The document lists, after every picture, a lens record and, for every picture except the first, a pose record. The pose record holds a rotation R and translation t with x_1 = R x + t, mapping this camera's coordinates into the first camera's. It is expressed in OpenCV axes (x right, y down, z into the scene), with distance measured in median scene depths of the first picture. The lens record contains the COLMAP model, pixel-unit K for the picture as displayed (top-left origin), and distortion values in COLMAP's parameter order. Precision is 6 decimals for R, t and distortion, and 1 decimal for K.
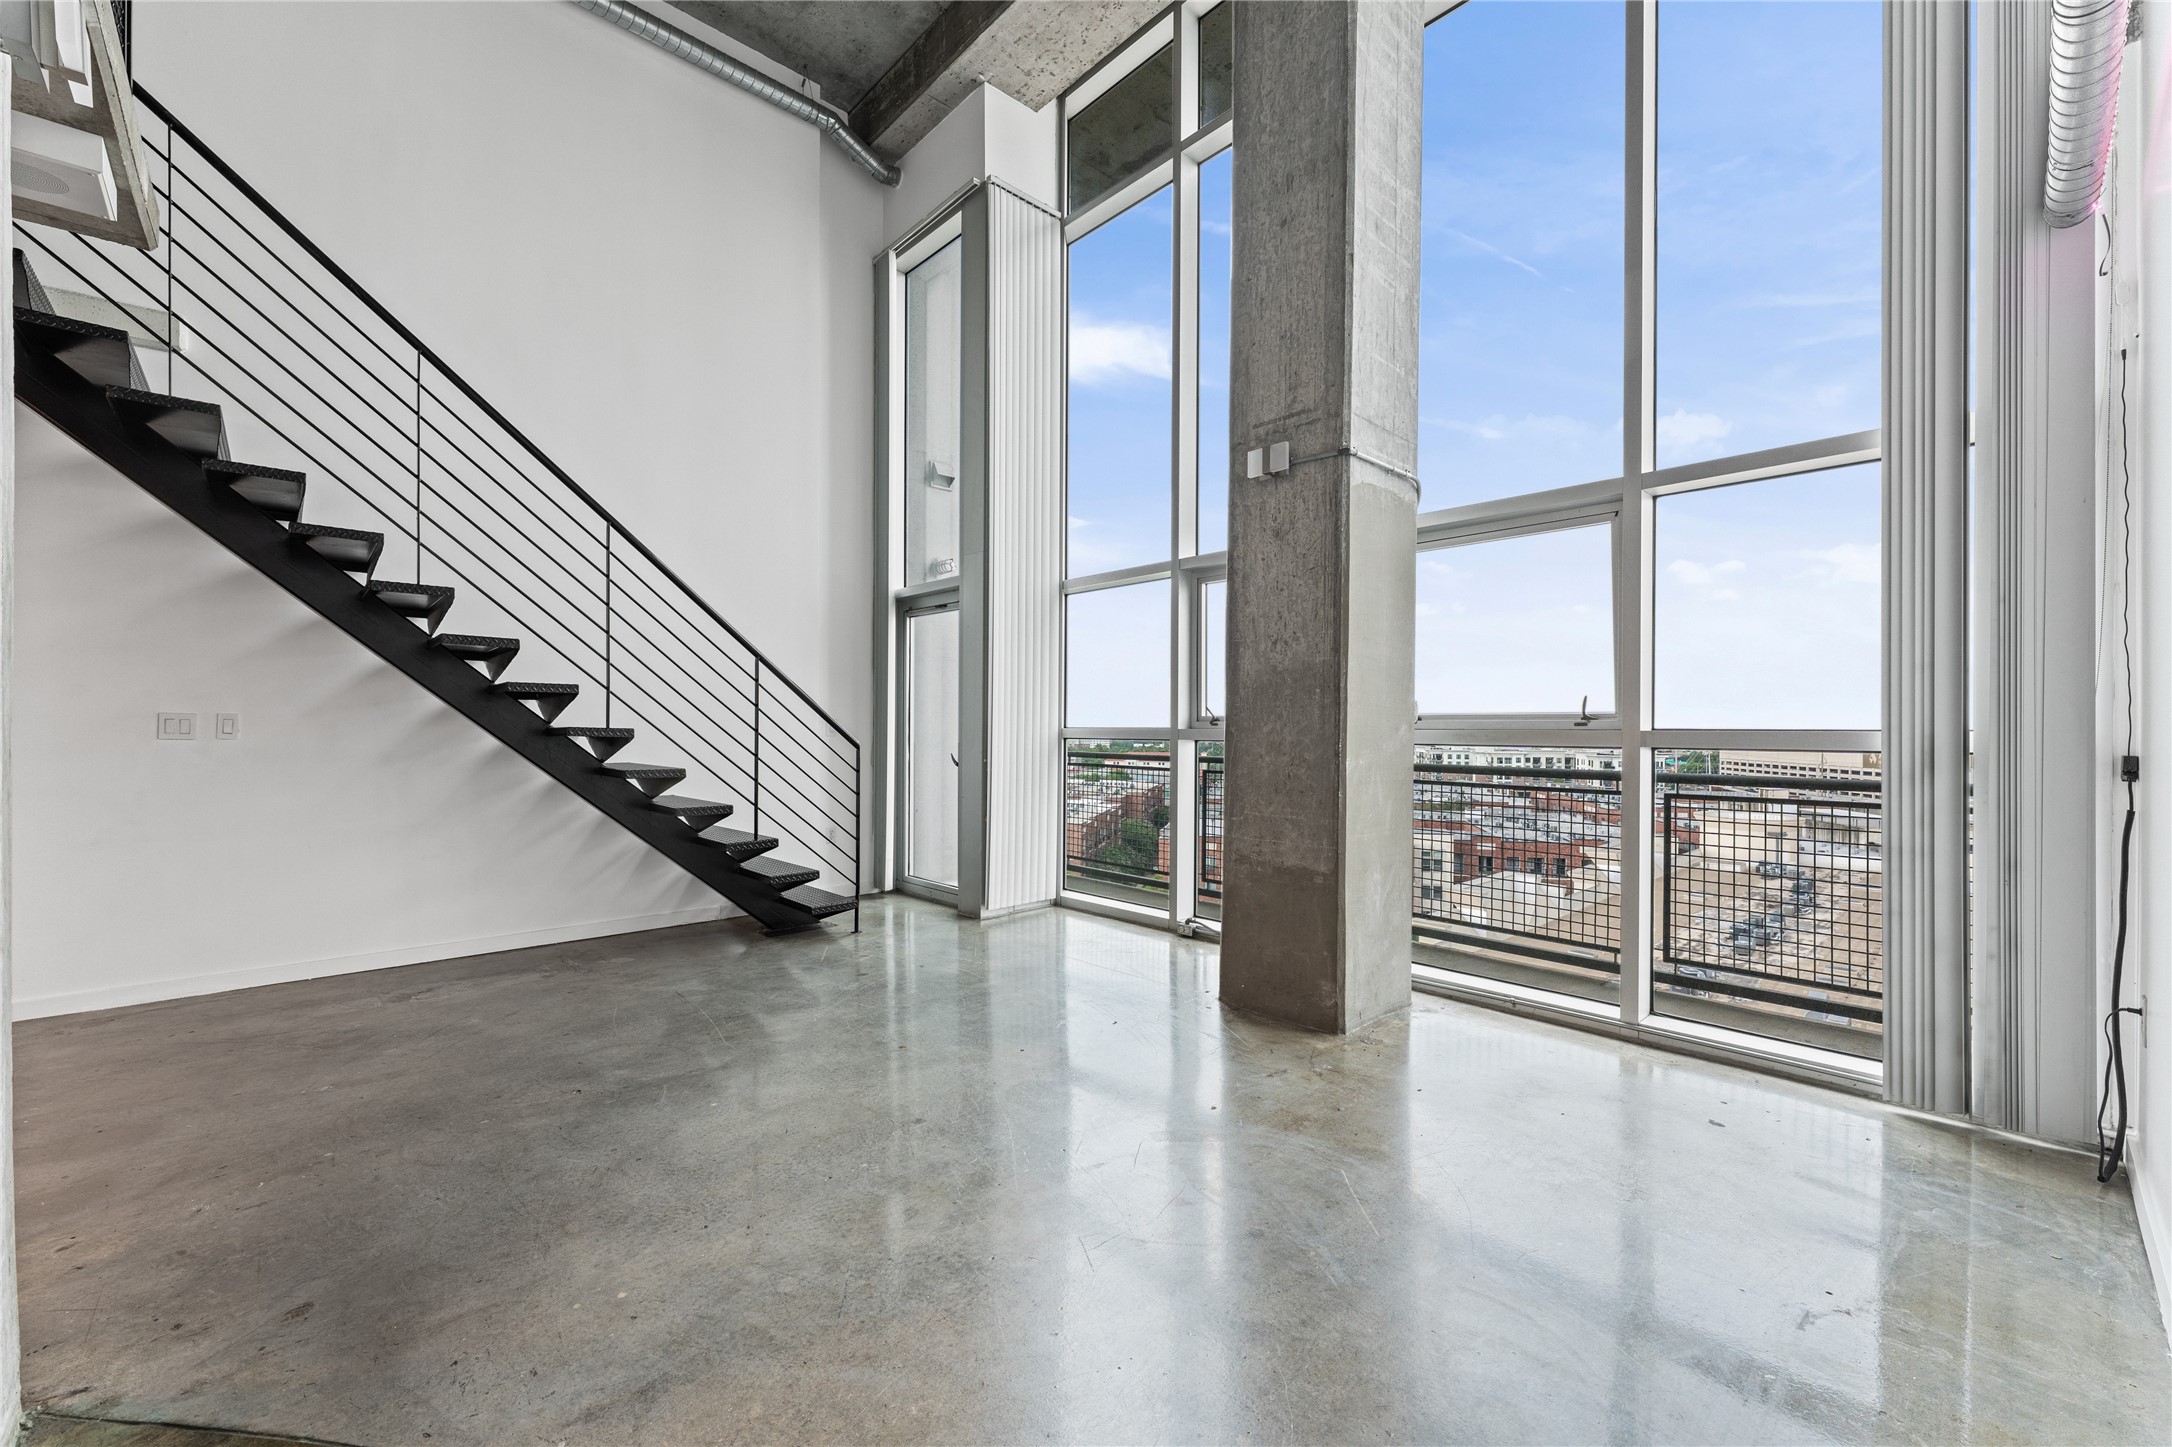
lens RADIAL K [[870.1, 0, 1079.8], [0, 870.1, 726.7], [0, 0, 1]] dist [0.000889, -0.000691]
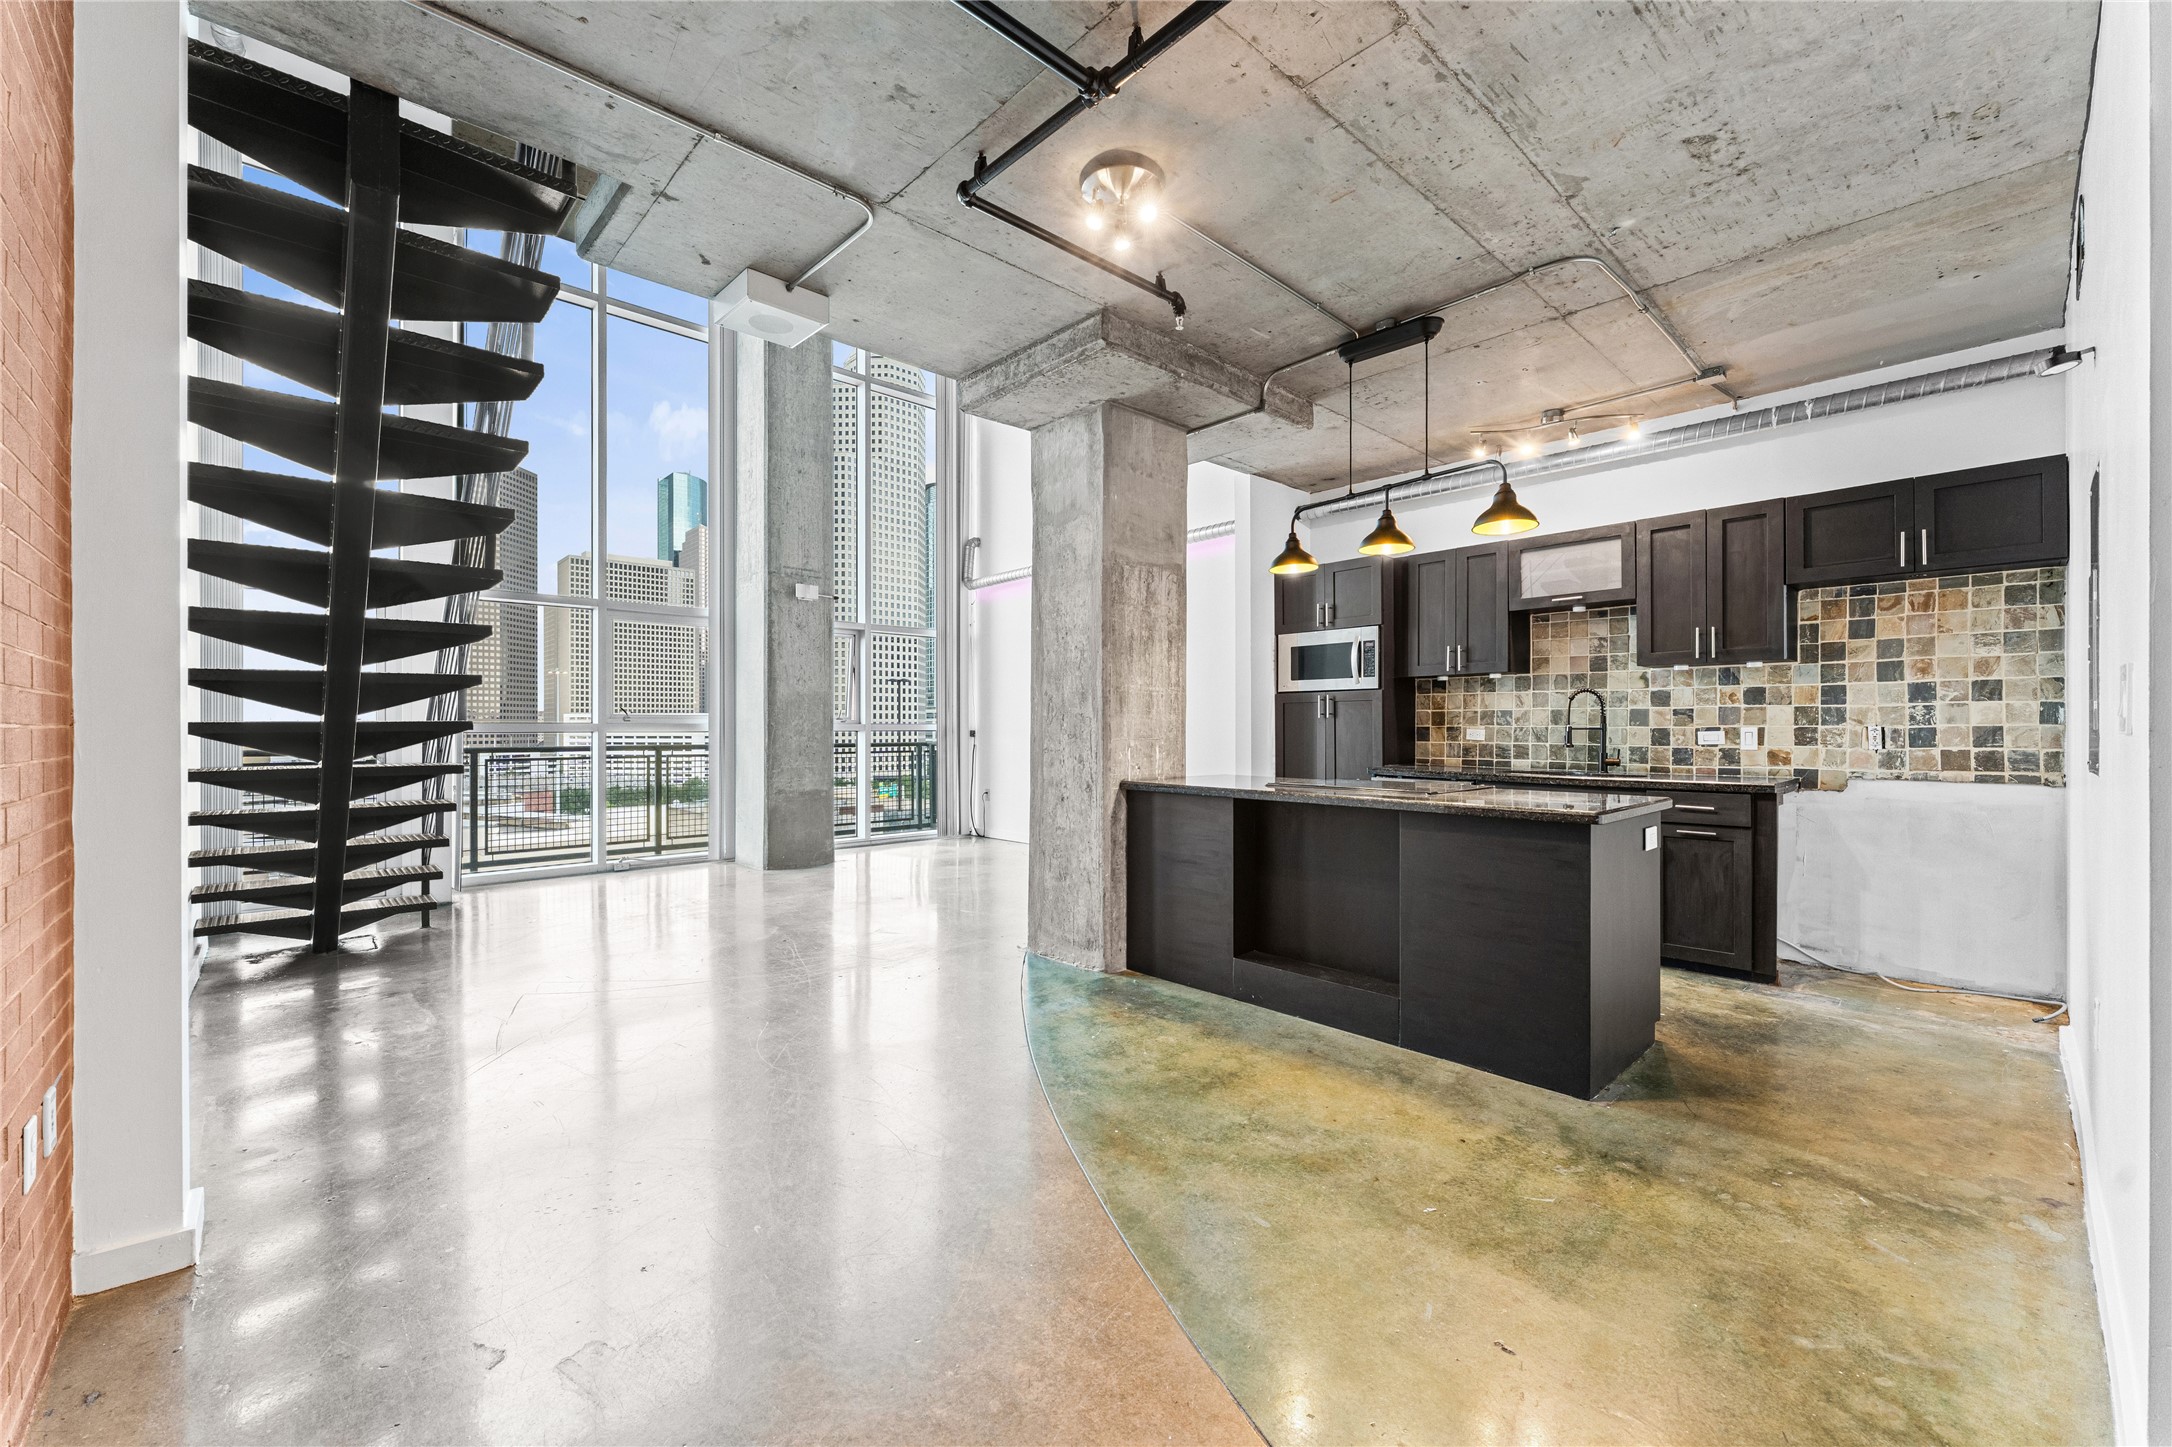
lens RADIAL K [[870.1, 0, 1082.7], [0, 870.1, 730.5], [0, 0, 1]] dist [0.000889, -0.000691]
pose [[0.006594, -0.007513, 0.999950, -1.767041], [-0.004973, 0.999959, 0.007546, 0.002346], [-0.999966, -0.005022, 0.006556, 0.347321]]
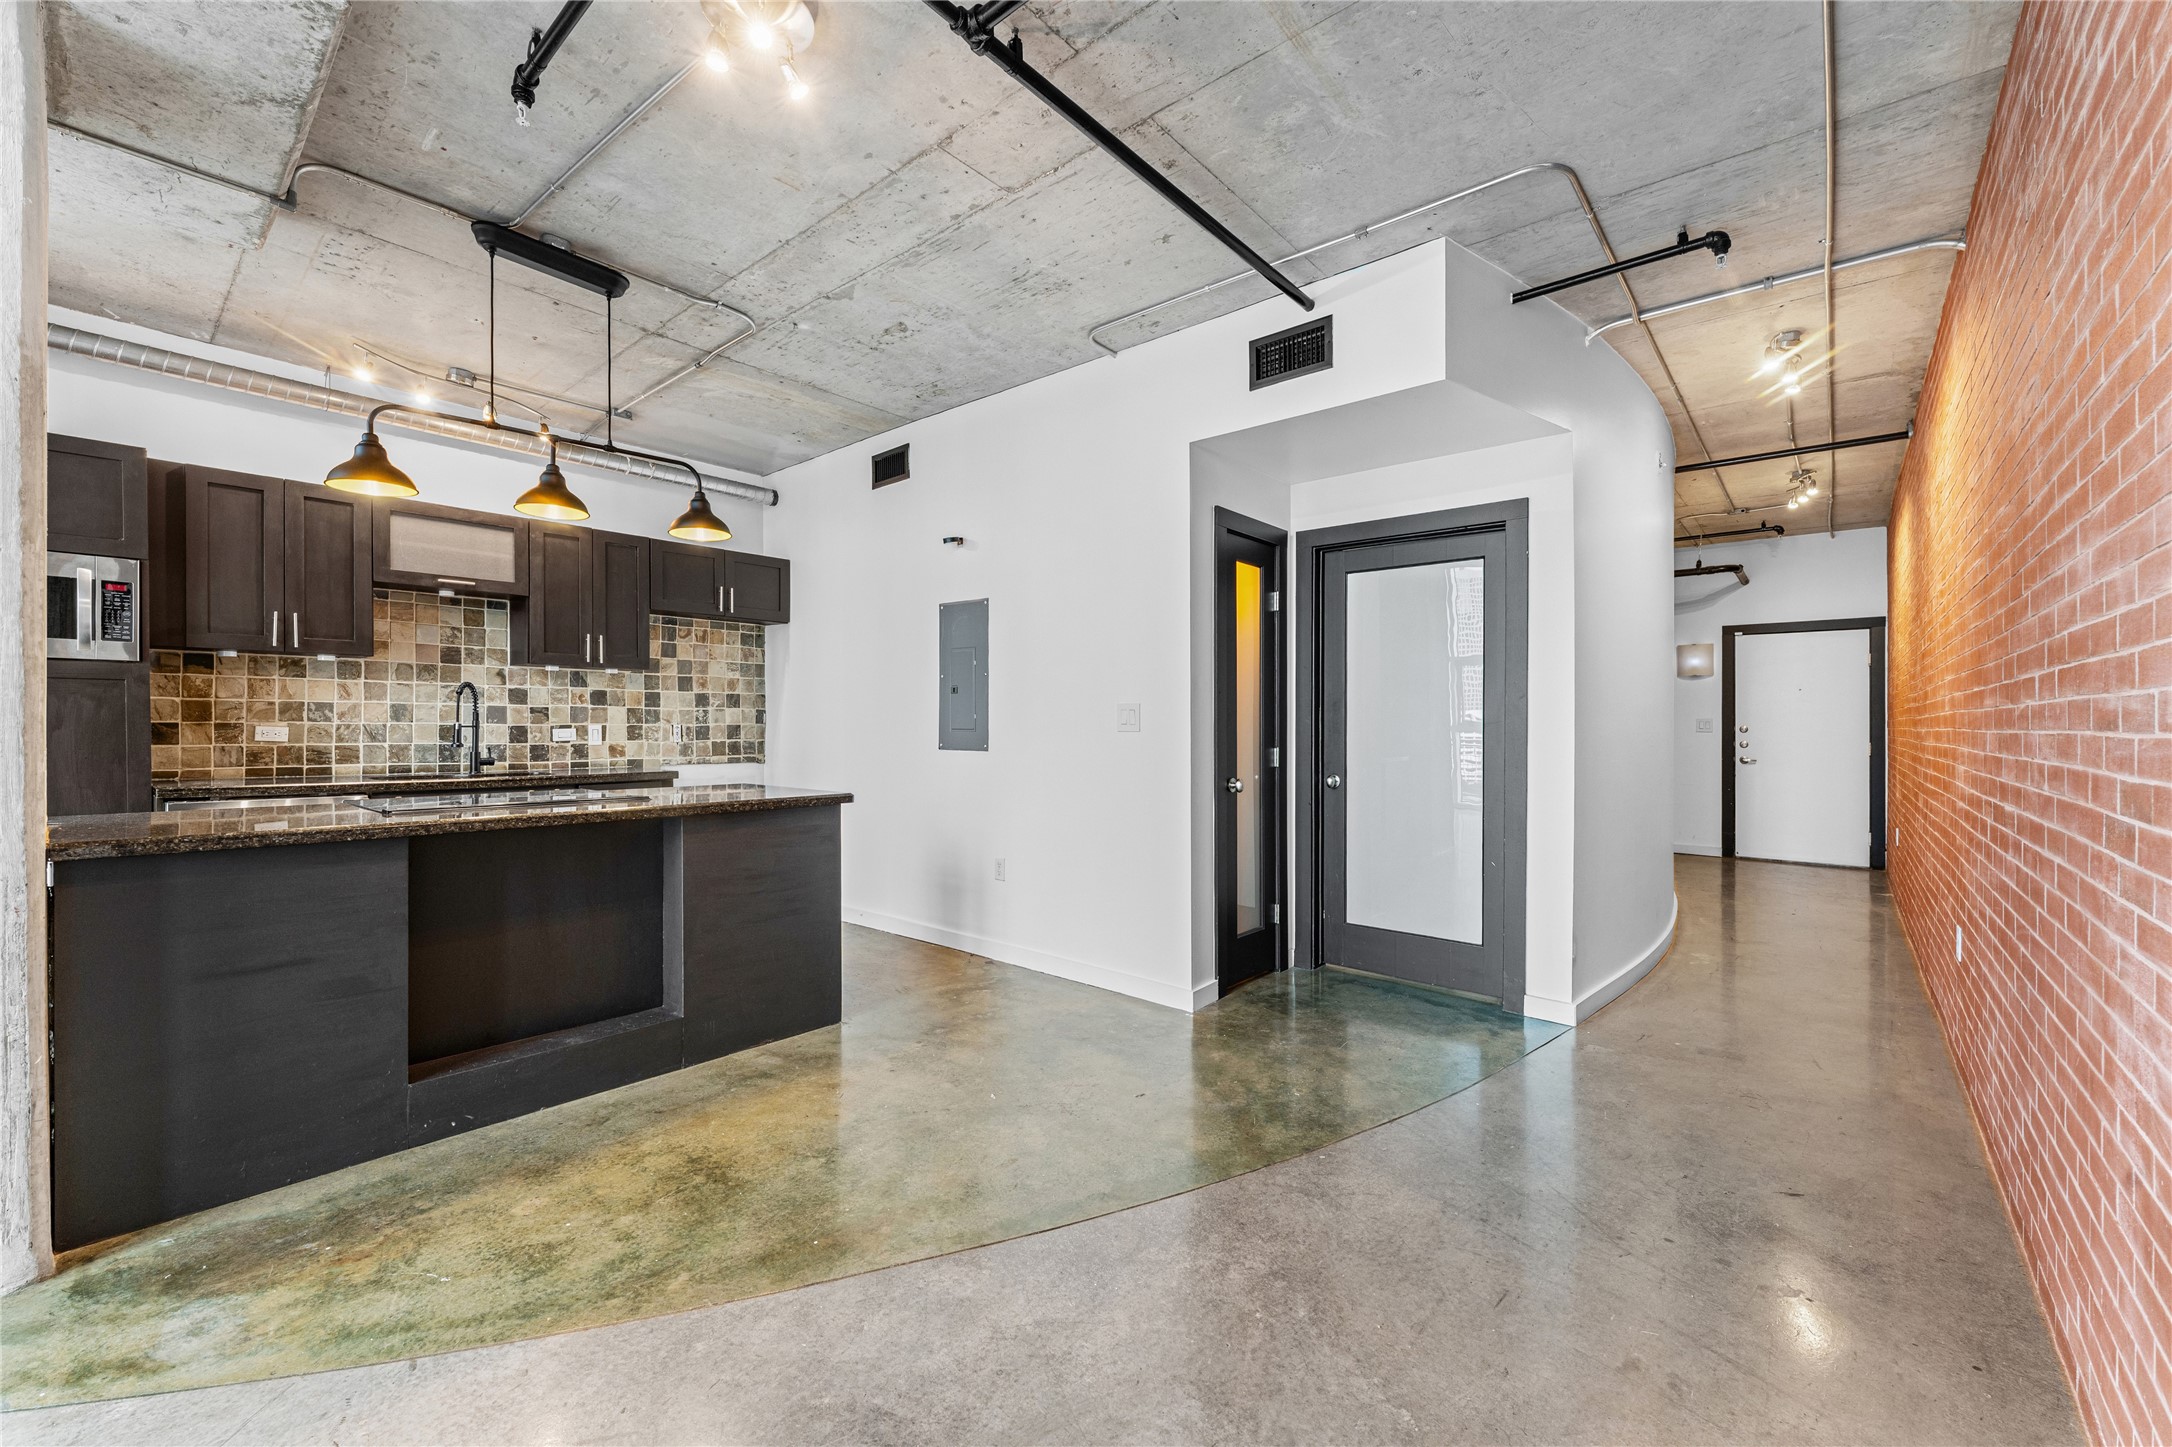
lens RADIAL K [[870.1, 0, 1093.8], [0, 870.1, 720.2], [0, 0, 1]] dist [0.000889, -0.000691]
pose [[-0.993210, -0.009770, -0.115924, -1.172800], [-0.008445, 0.999893, -0.011913, 0.004477], [0.116028, -0.010853, -0.993187, 0.897945]]
